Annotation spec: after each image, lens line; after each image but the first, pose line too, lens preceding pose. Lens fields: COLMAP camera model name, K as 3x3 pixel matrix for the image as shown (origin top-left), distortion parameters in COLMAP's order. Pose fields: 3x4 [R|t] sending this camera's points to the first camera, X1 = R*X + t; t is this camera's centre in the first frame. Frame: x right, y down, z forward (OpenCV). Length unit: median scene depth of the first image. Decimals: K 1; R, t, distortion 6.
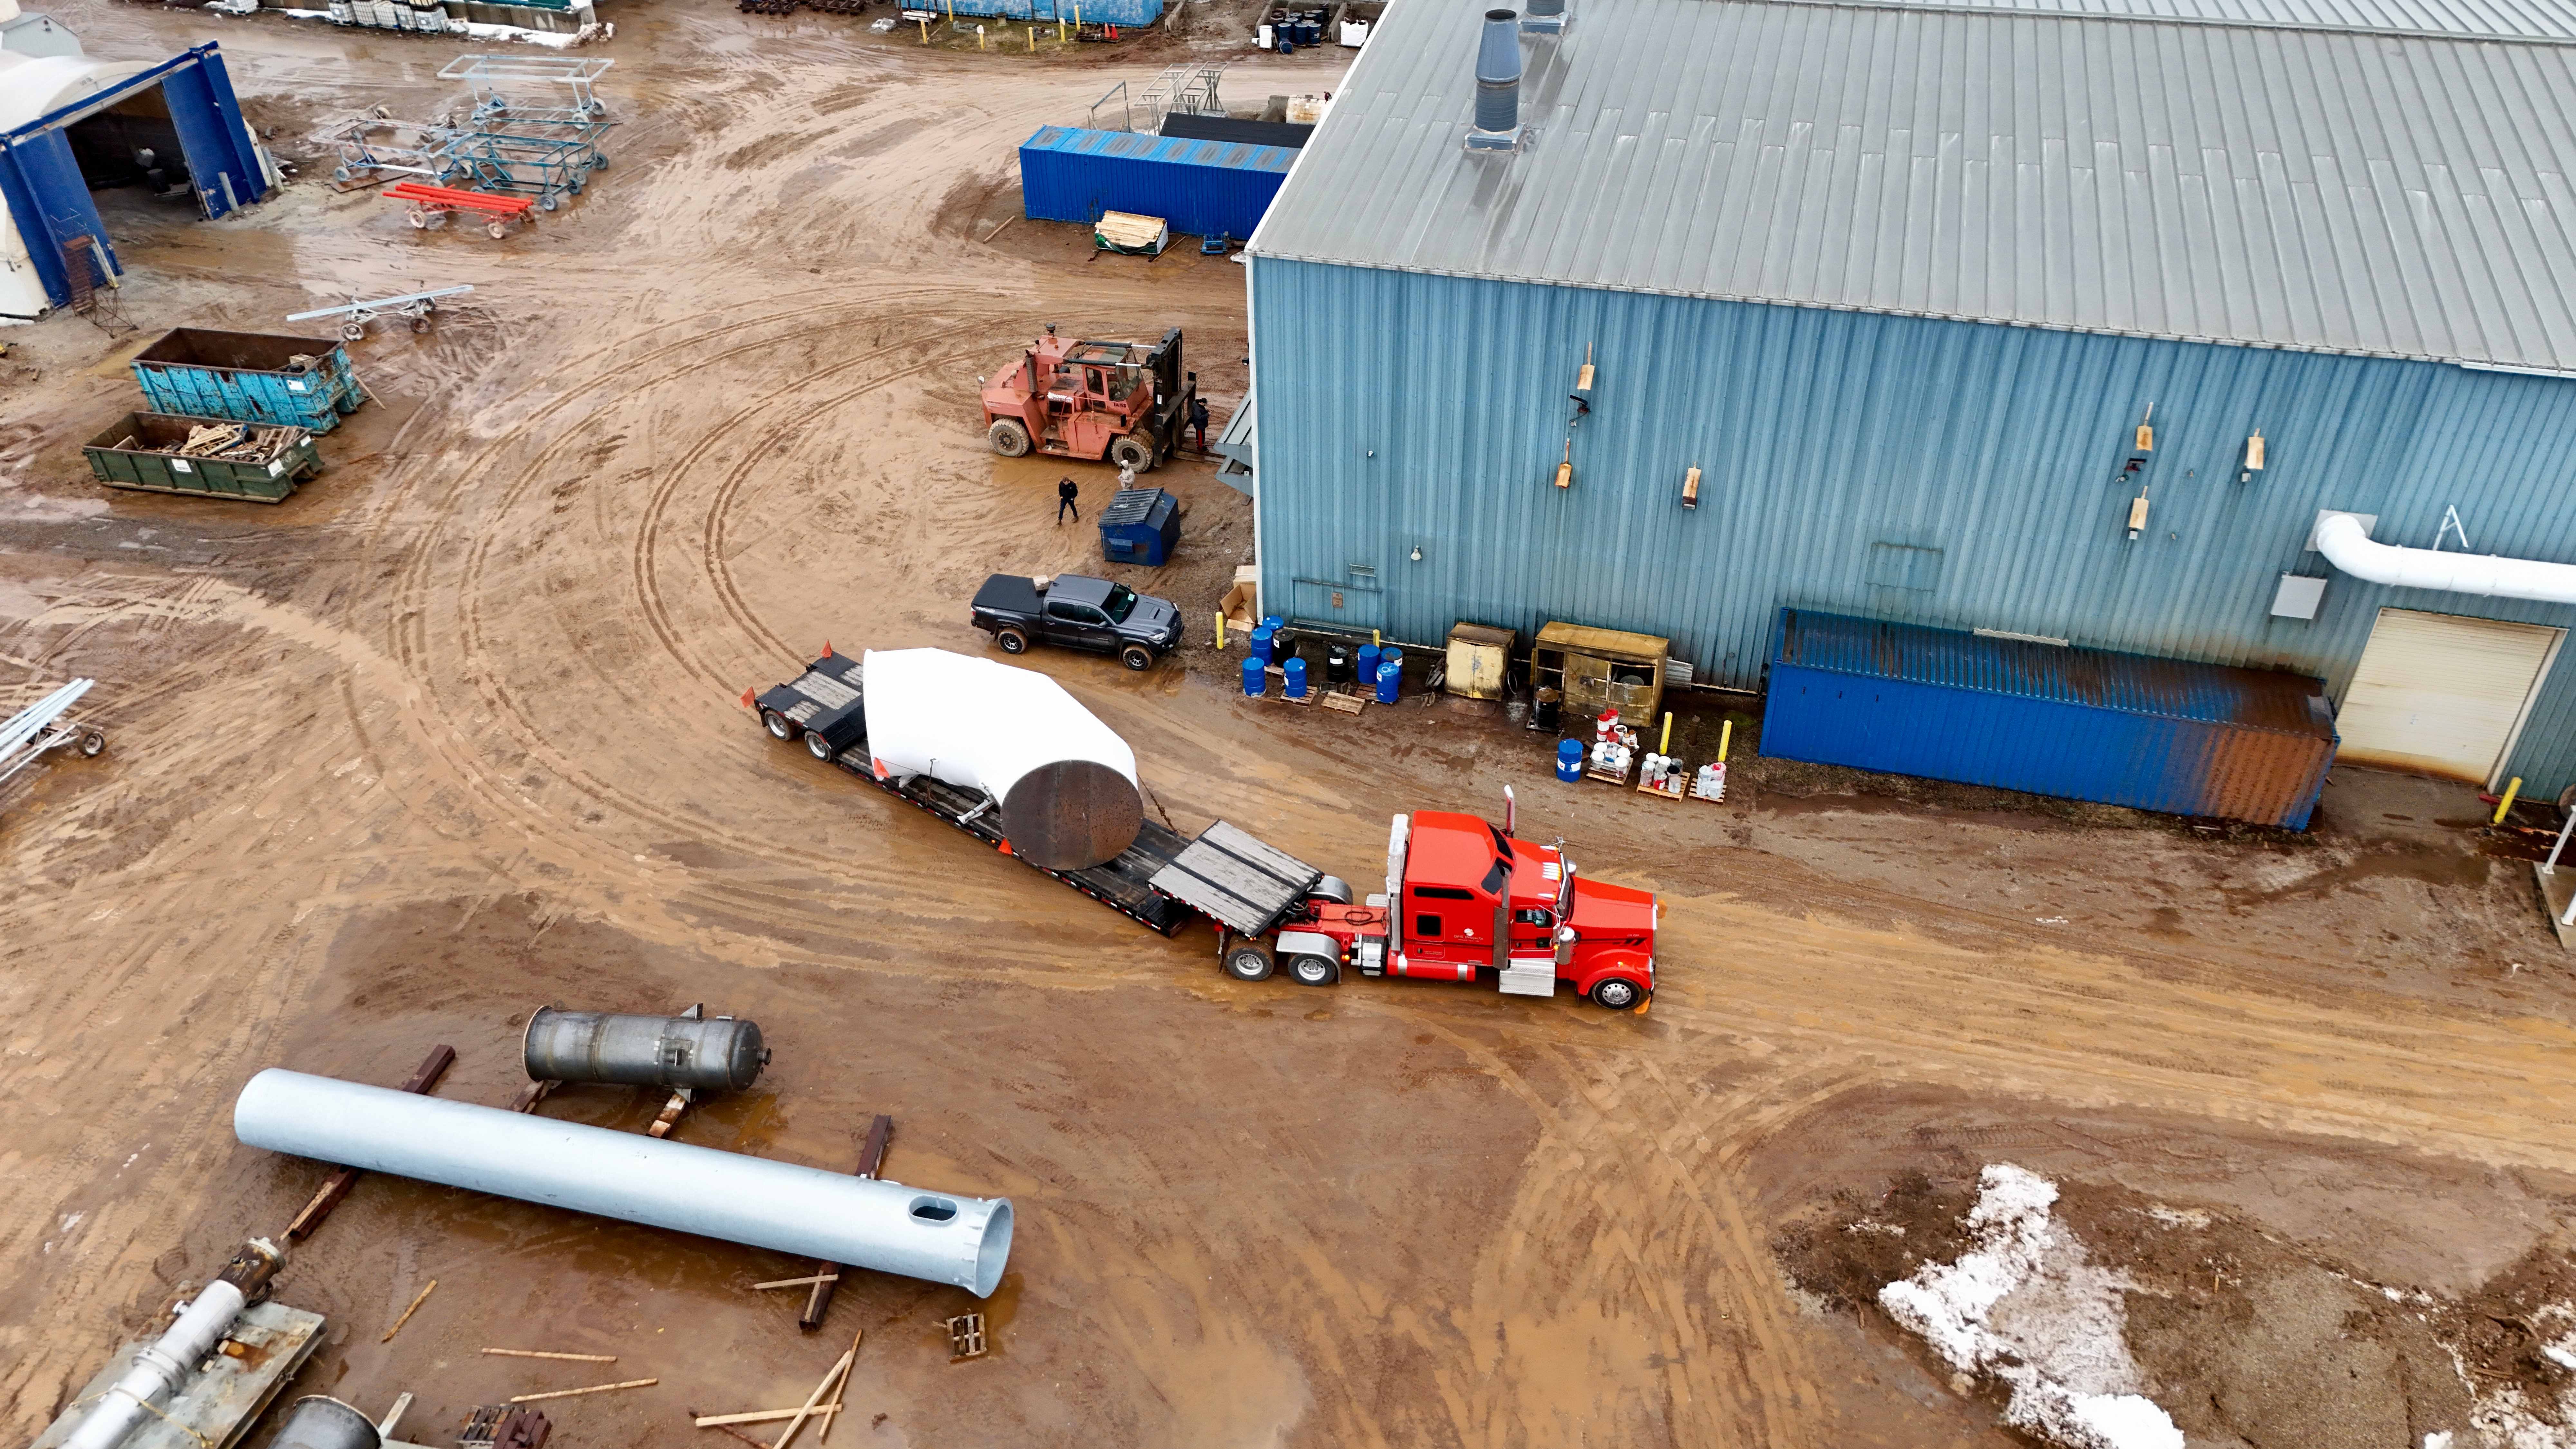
lens RADIAL K [[1894.3, 0, 1287.1], [0, 1894.3, 710.2], [0, 0, 1]] dist [0.070666, -0.066653]
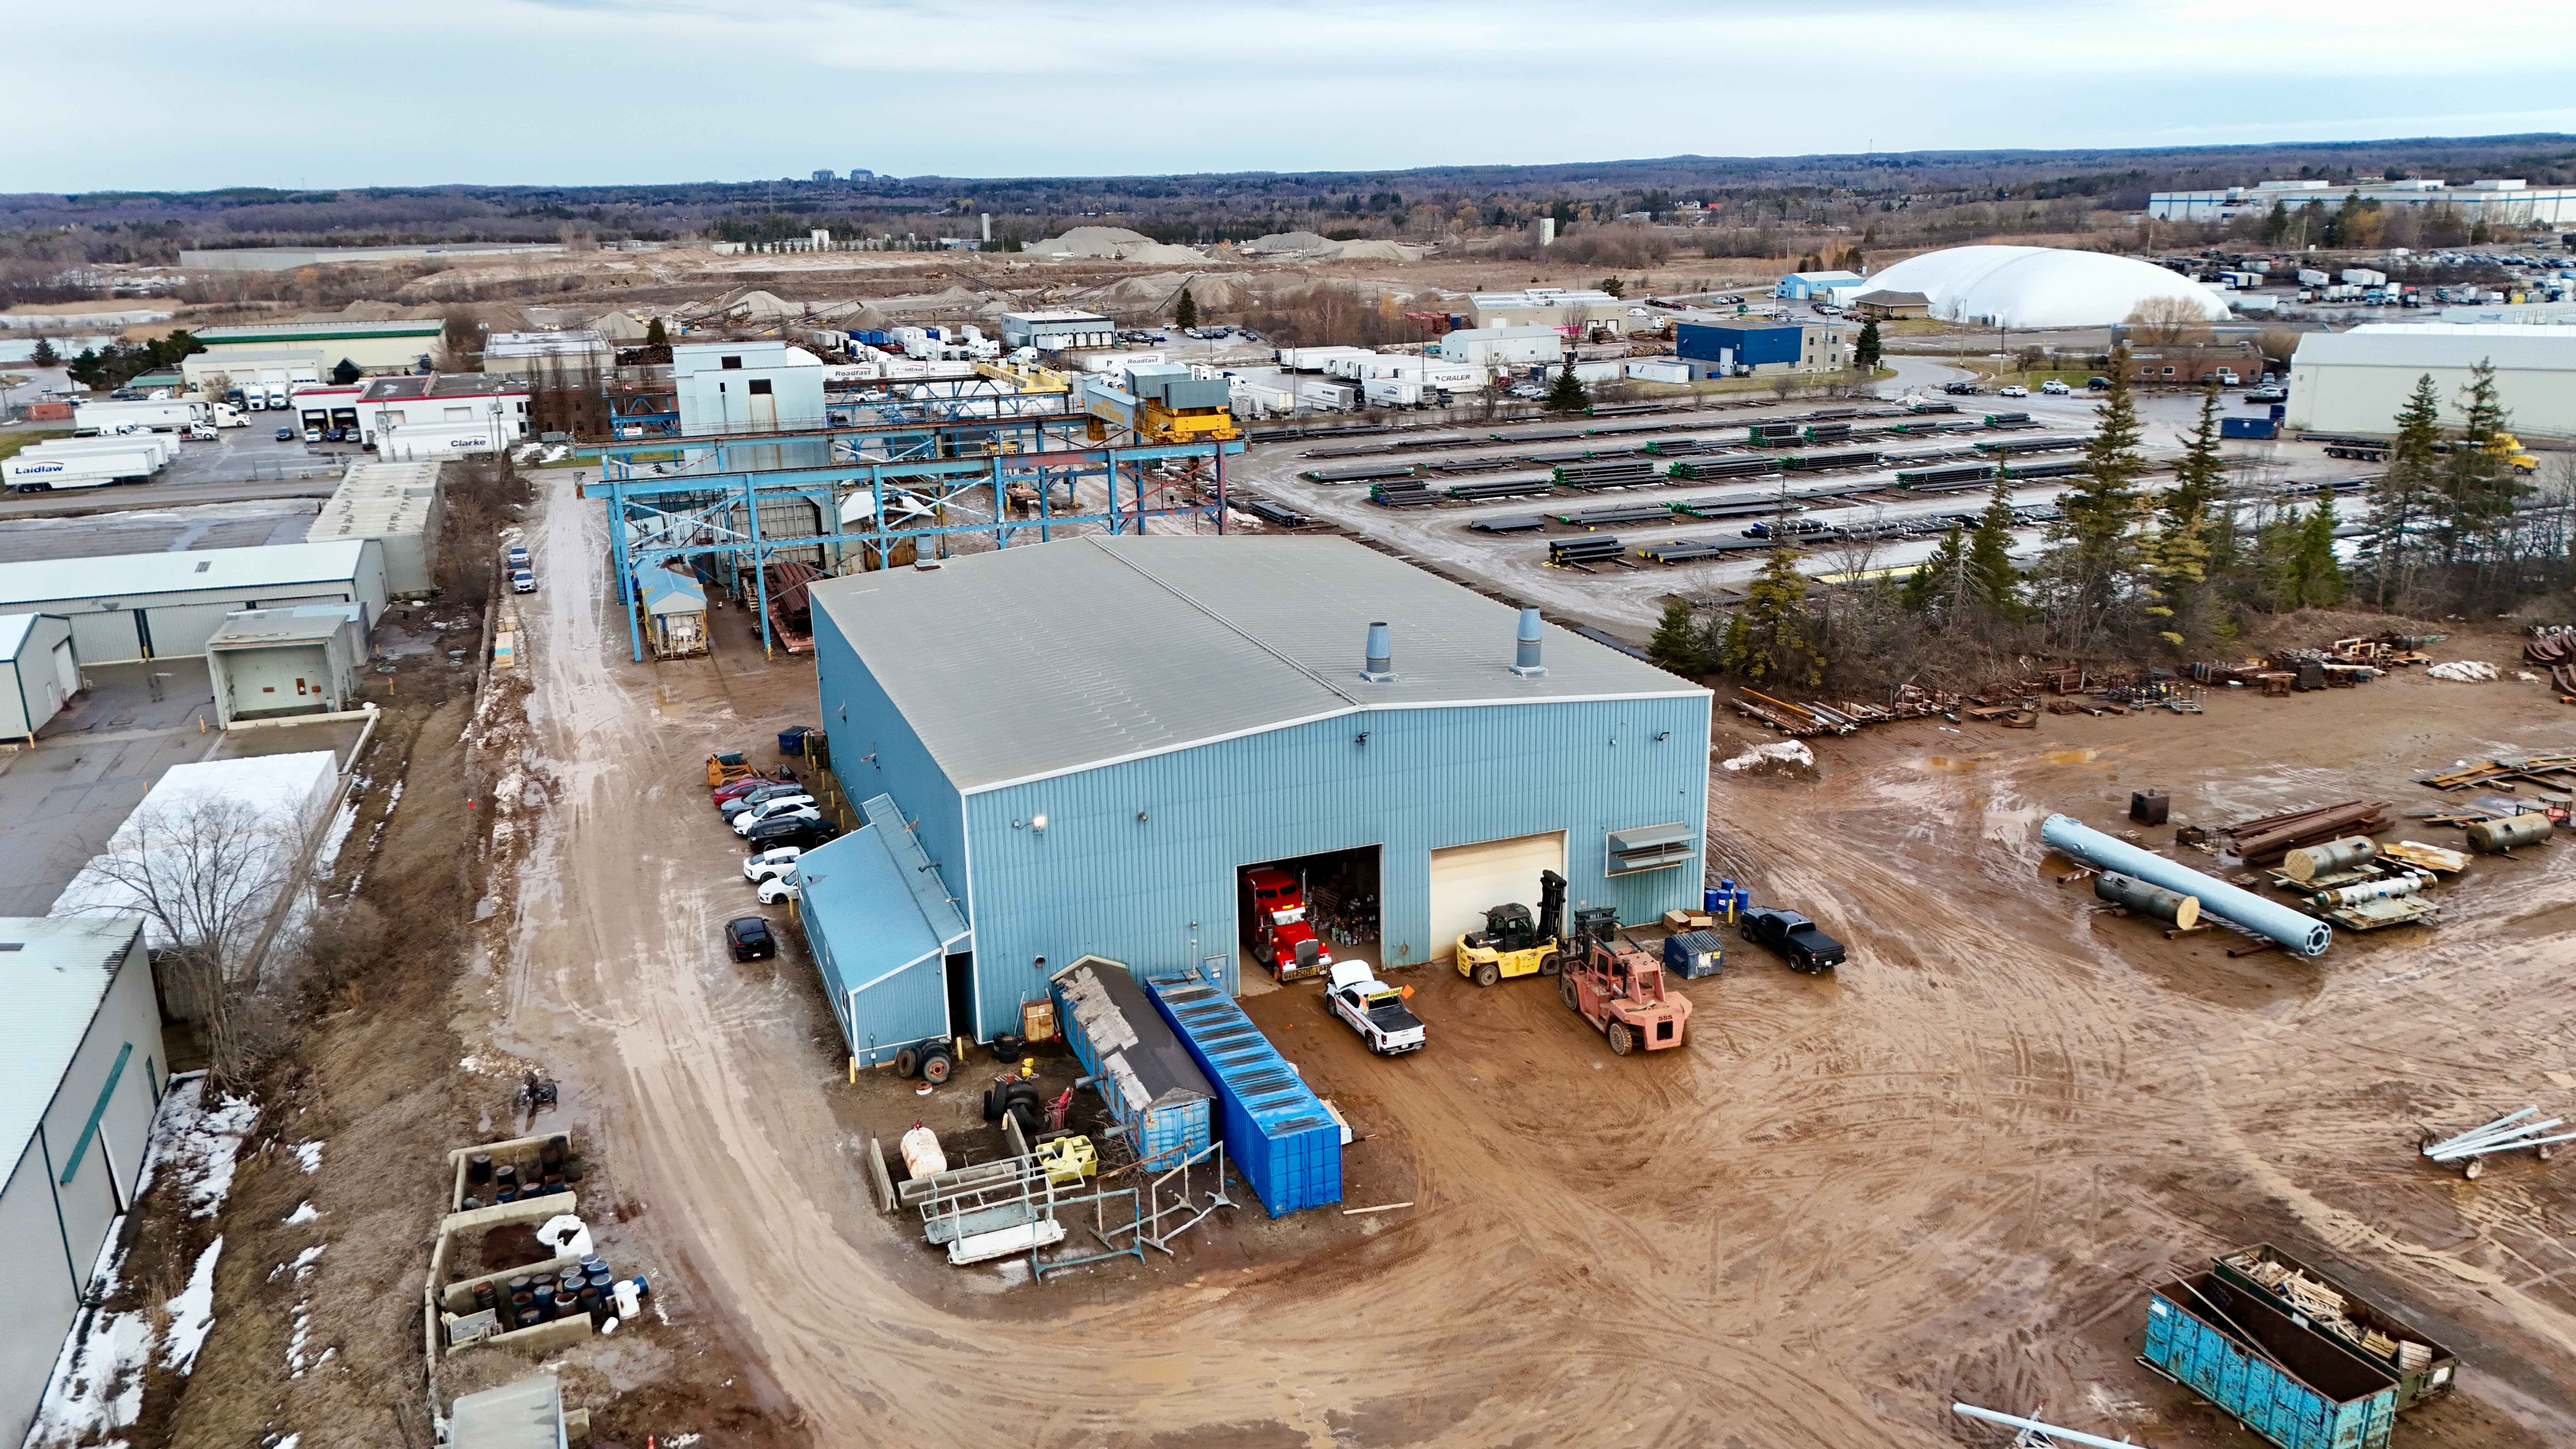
lens RADIAL K [[1894.3, 0, 1281.8], [0, 1894.3, 713.9], [0, 0, 1]] dist [0.070666, -0.066653]
pose [[-0.593333, -0.196469, 0.780613, -1.037559], [0.503330, 0.666240, 0.550257, -1.234674], [-0.628184, 0.719392, -0.296413, 1.534511]]
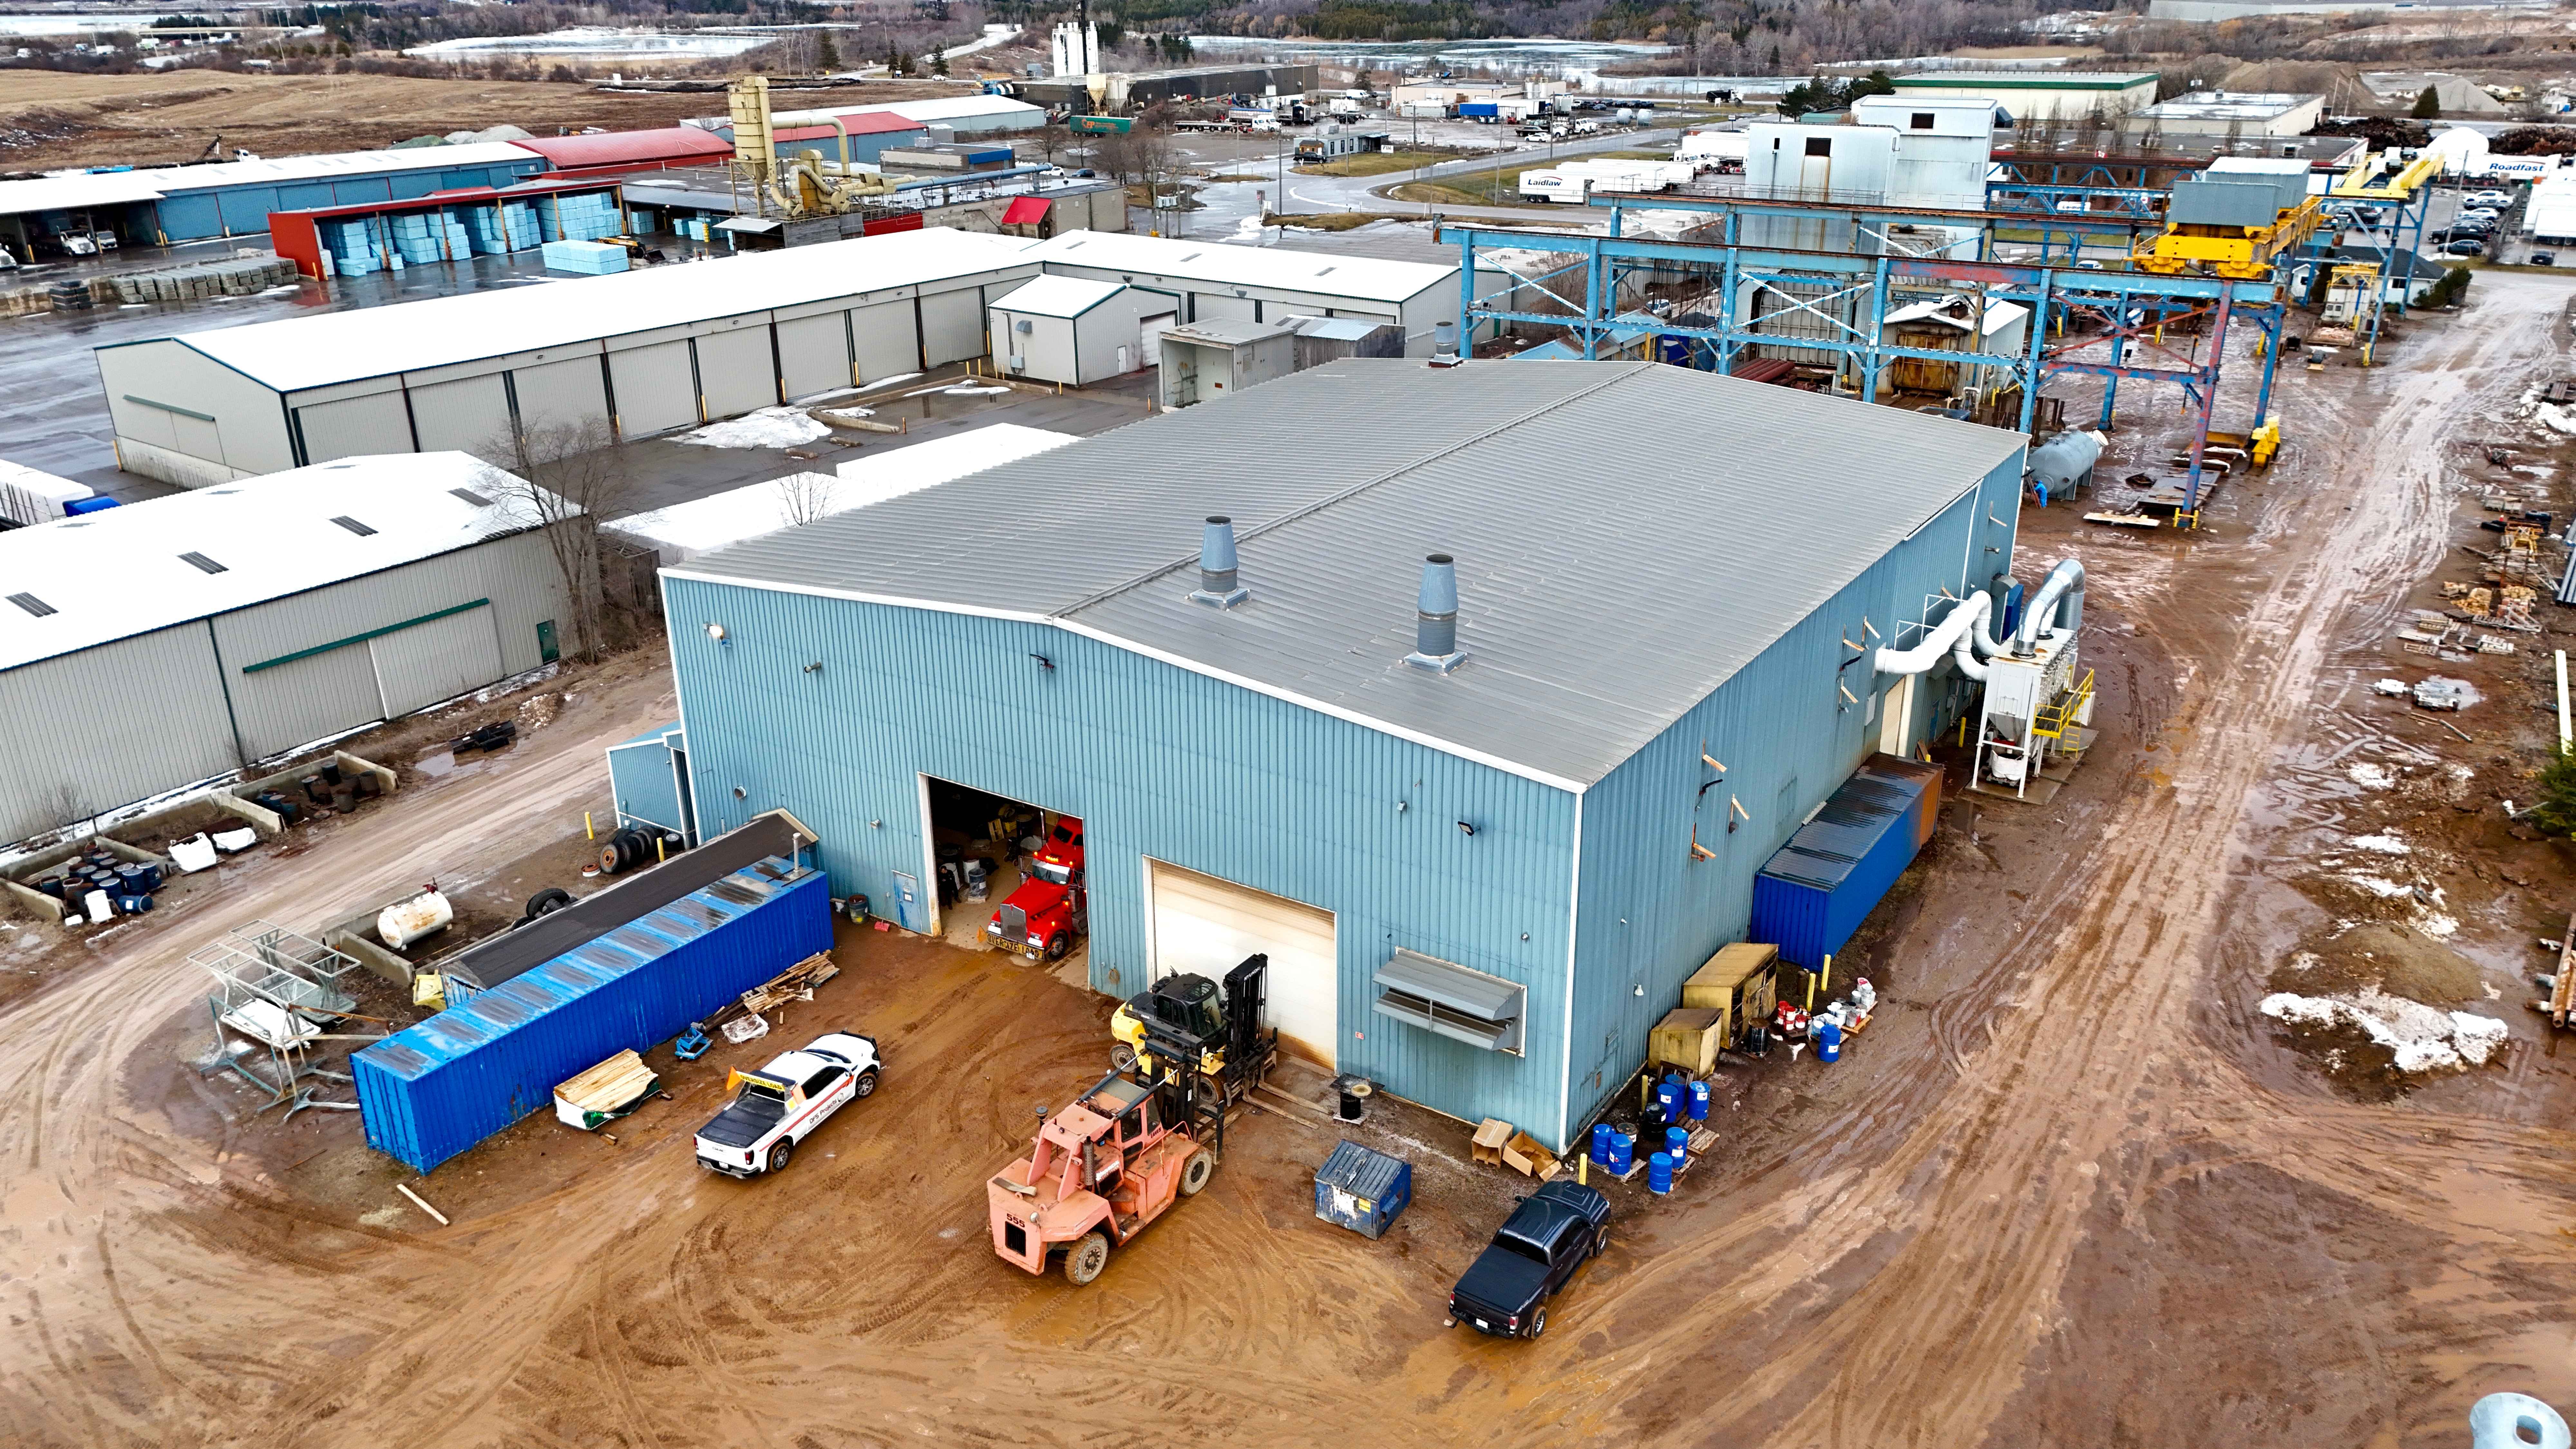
lens RADIAL K [[1894.3, 0, 1298.7], [0, 1894.3, 723.2], [0, 0, 1]] dist [0.070666, -0.066653]
pose [[0.312395, -0.344692, 0.885210, -0.809623], [0.572230, 0.812092, 0.114277, -0.397471], [-0.758263, 0.470844, 0.450937, 0.526241]]
